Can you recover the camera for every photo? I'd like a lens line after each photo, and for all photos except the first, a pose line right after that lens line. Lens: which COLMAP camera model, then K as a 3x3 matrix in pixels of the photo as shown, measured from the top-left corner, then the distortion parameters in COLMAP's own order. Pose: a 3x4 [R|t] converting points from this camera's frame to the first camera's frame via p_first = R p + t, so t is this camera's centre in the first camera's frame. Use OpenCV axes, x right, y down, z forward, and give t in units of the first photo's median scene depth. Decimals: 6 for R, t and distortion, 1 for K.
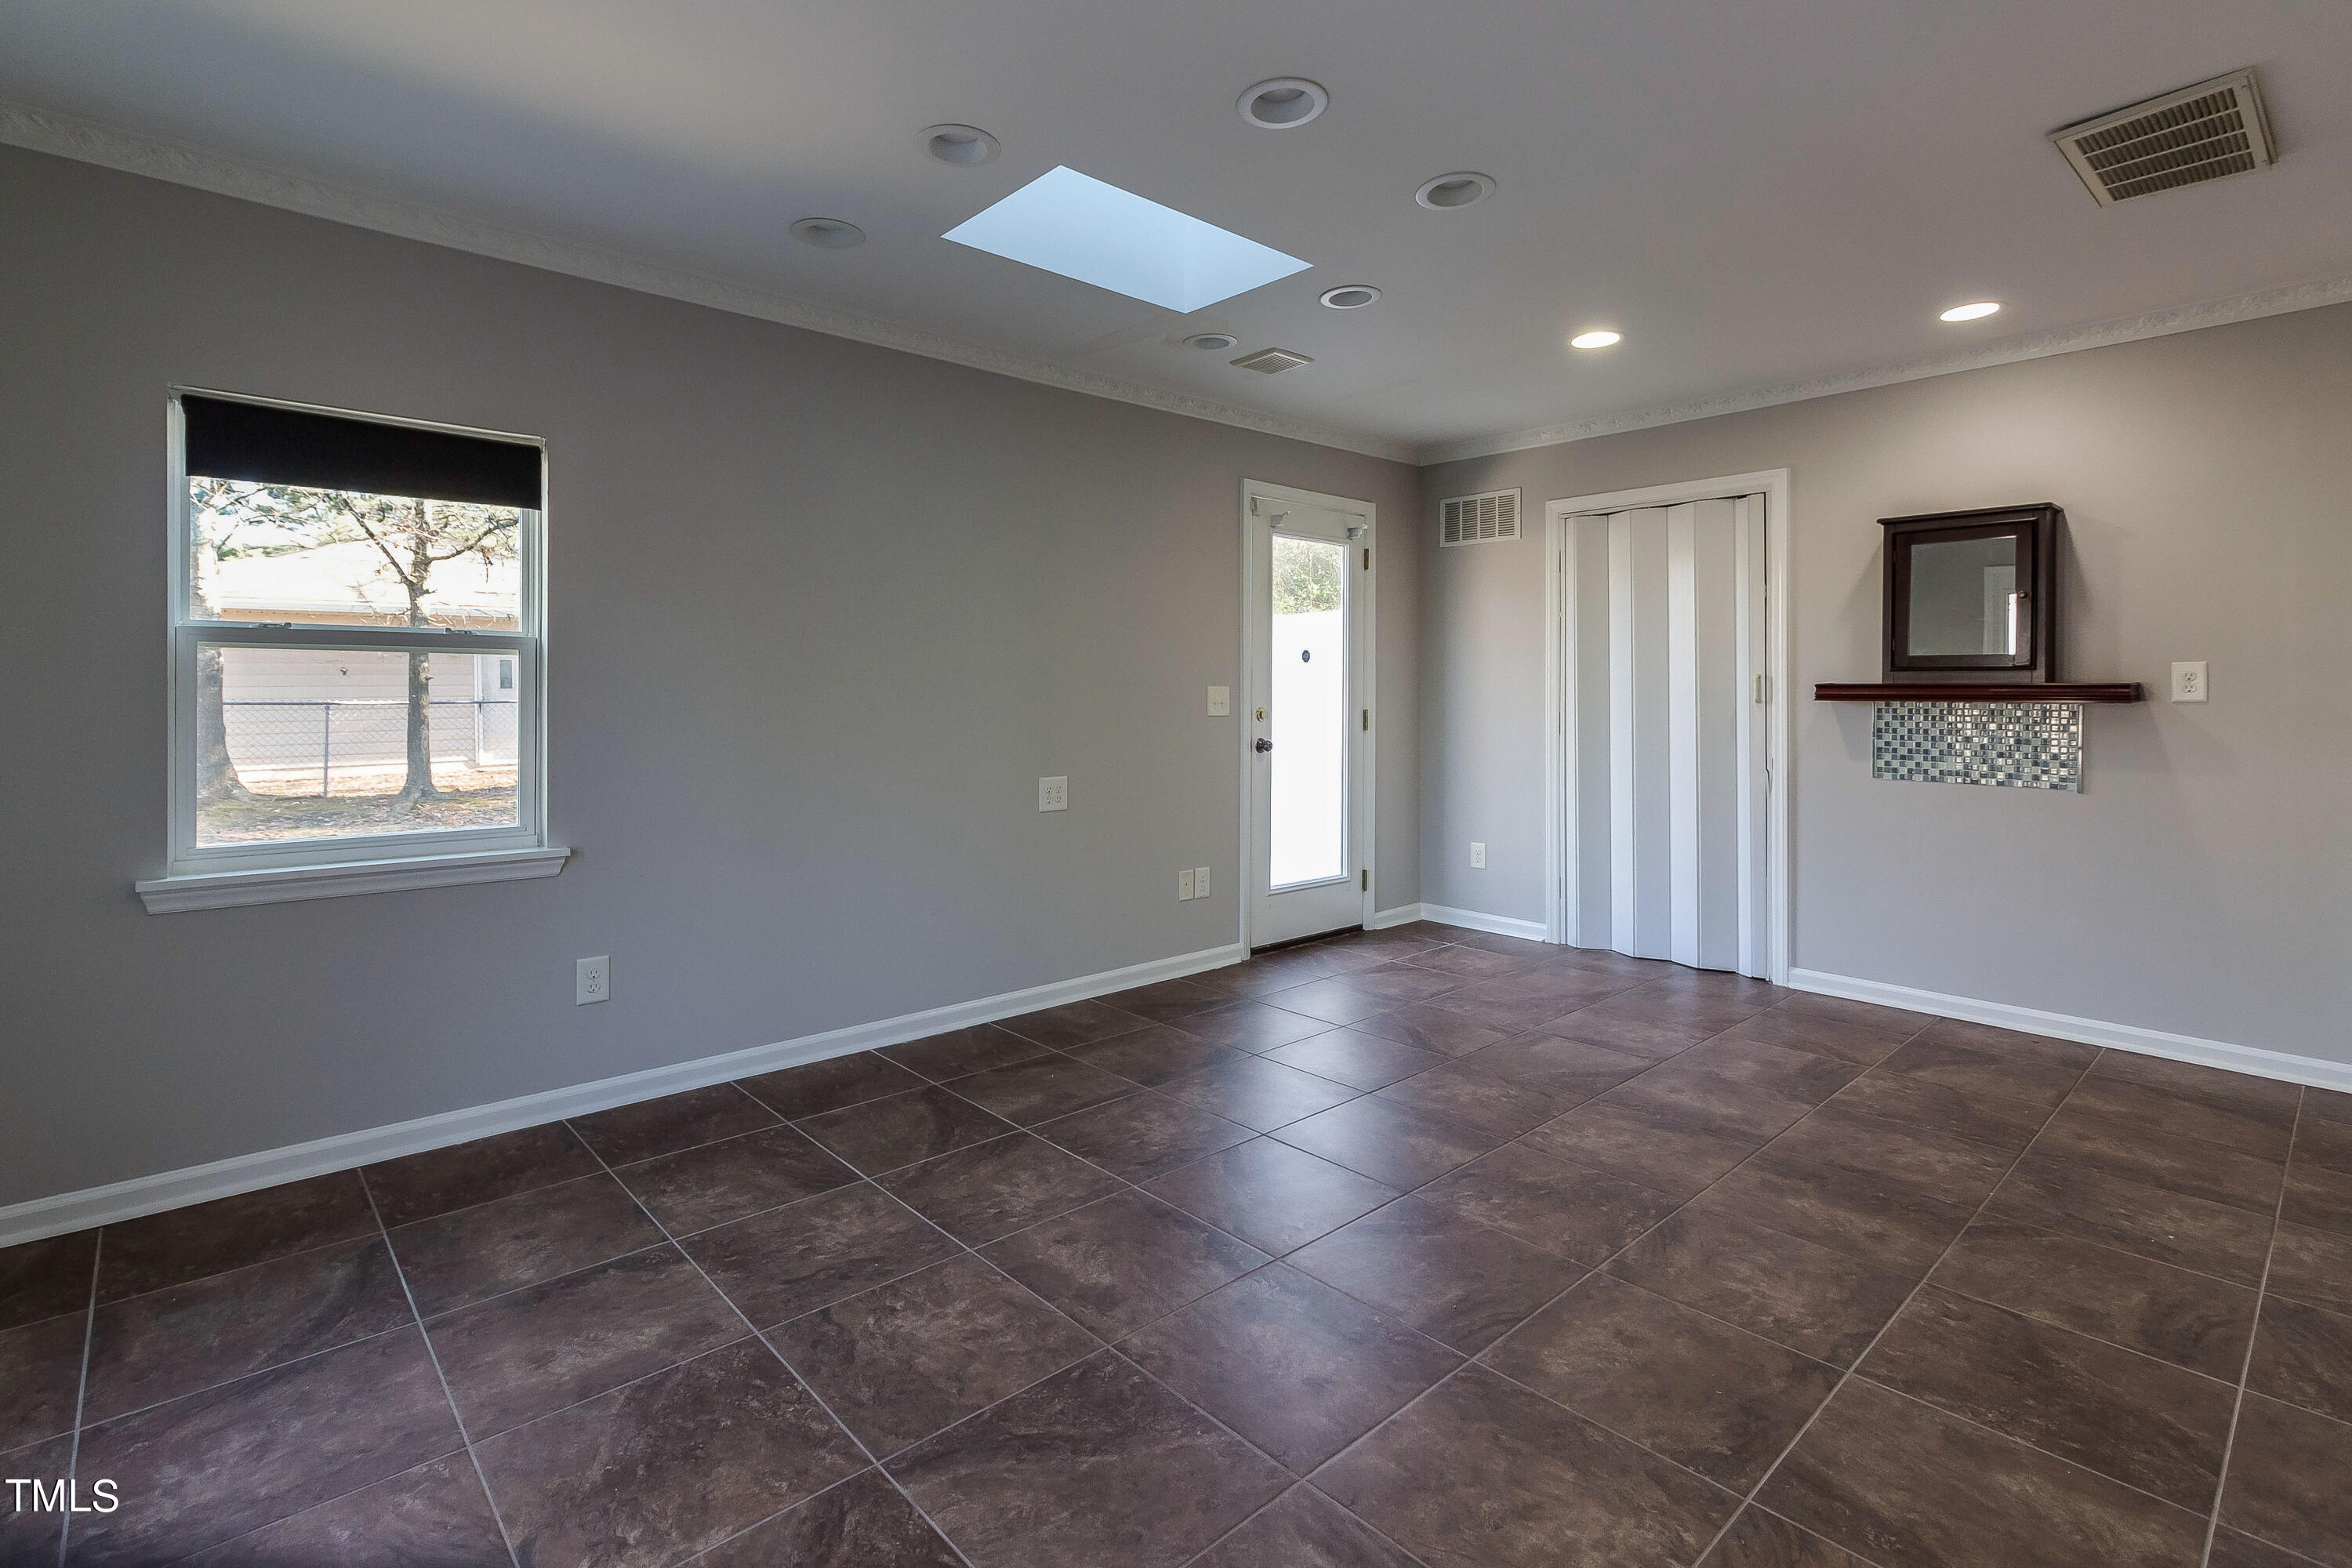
lens RADIAL K [[1092.6, 0, 1156.5], [0, 1092.6, 700.0], [0, 0, 1]] dist [-0.002904, 0.000284]
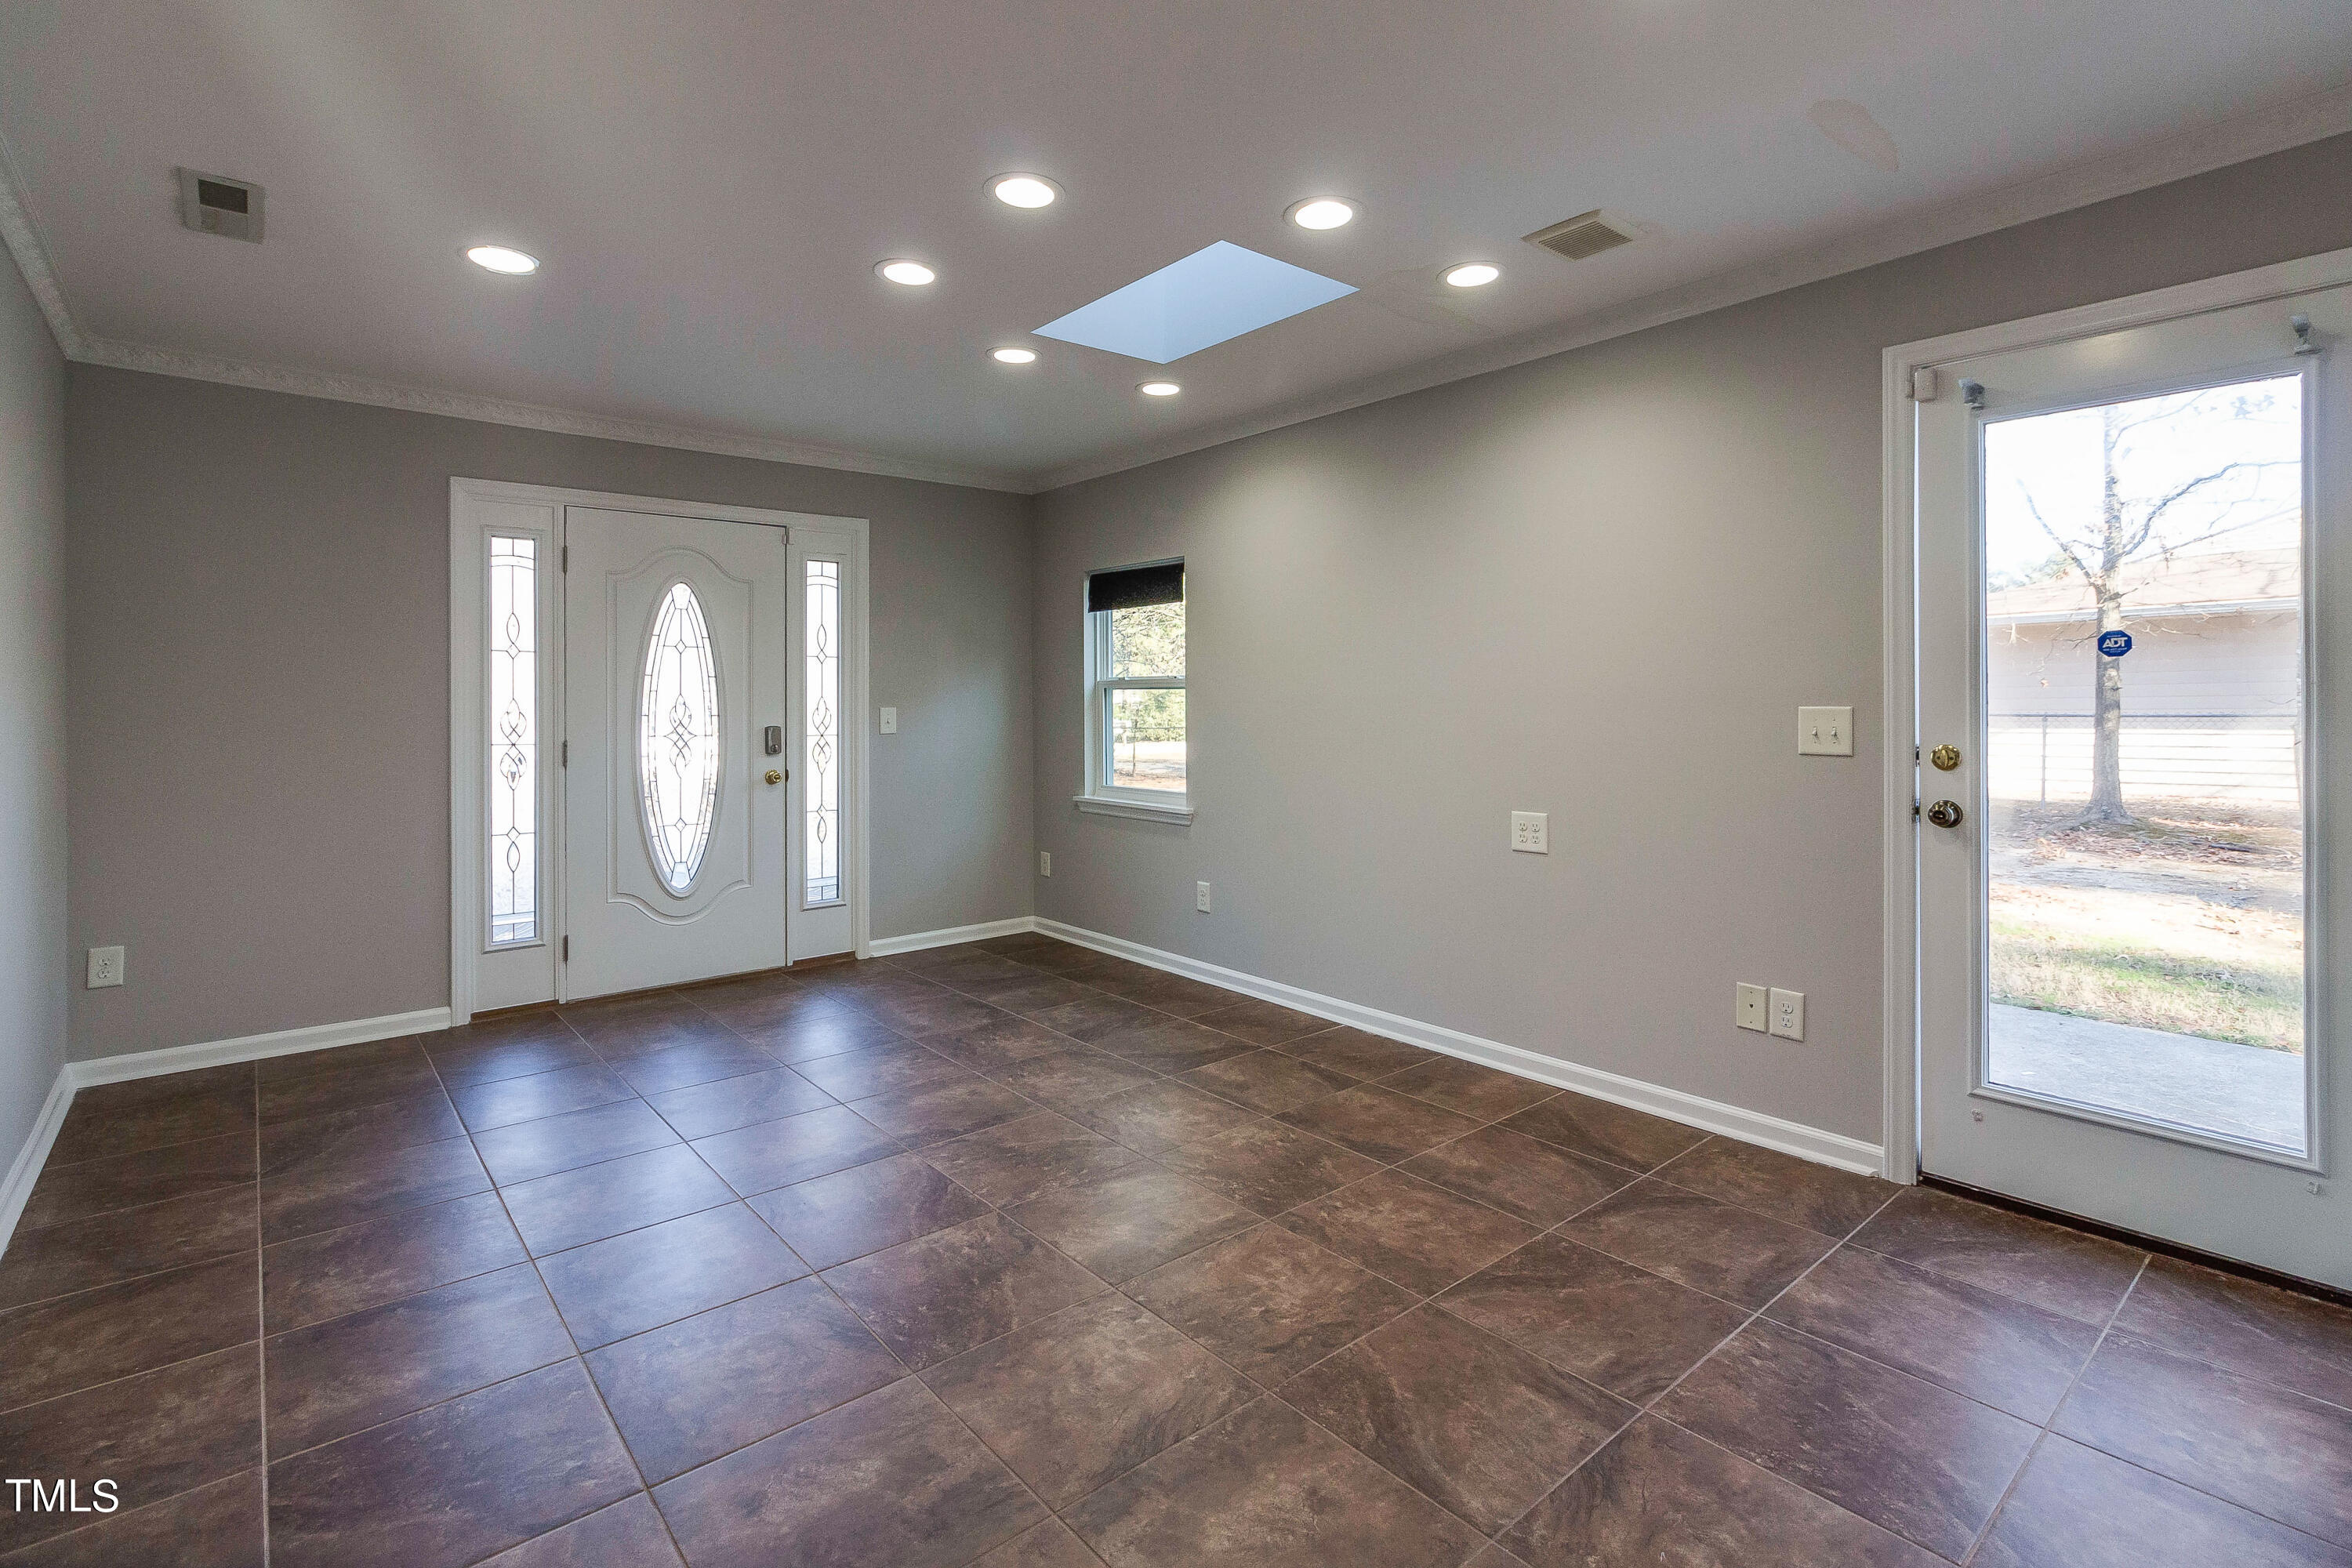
lens RADIAL K [[1092.6, 0, 1170.3], [0, 1092.6, 700.1], [0, 0, 1]] dist [-0.002904, 0.000284]
pose [[-0.026065, -0.001601, -0.999659, 0.781031], [-0.003807, 0.999992, -0.001502, -0.016567], [0.999653, 0.003767, -0.026071, 0.738834]]
